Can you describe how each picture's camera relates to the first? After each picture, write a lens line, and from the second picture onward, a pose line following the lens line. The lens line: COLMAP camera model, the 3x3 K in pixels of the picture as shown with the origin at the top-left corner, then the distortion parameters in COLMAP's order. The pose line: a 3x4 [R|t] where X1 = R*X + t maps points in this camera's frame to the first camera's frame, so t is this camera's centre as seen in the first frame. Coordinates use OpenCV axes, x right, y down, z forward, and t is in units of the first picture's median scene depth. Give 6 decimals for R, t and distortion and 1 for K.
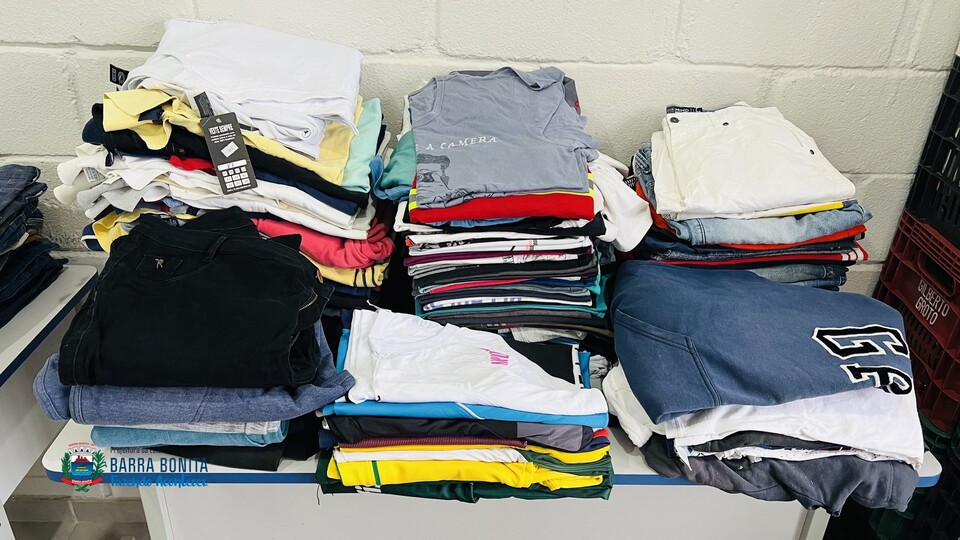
lens RADIAL K [[728.0, 0, 482.5], [0, 728.0, 272.8], [0, 0, 1]] dist [0.052194, -0.055880]
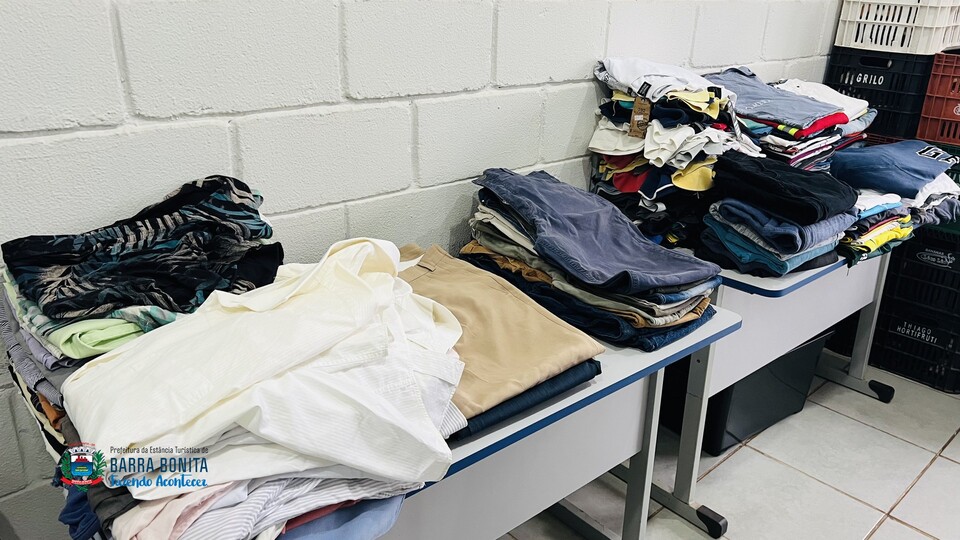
lens RADIAL K [[728.0, 0, 485.9], [0, 728.0, 263.1], [0, 0, 1]] dist [0.052194, -0.055880]
pose [[0.766789, -0.244439, 0.593535, -1.686298], [0.290842, 0.956598, 0.018222, -0.024321], [-0.572229, 0.158653, 0.804602, -0.065906]]
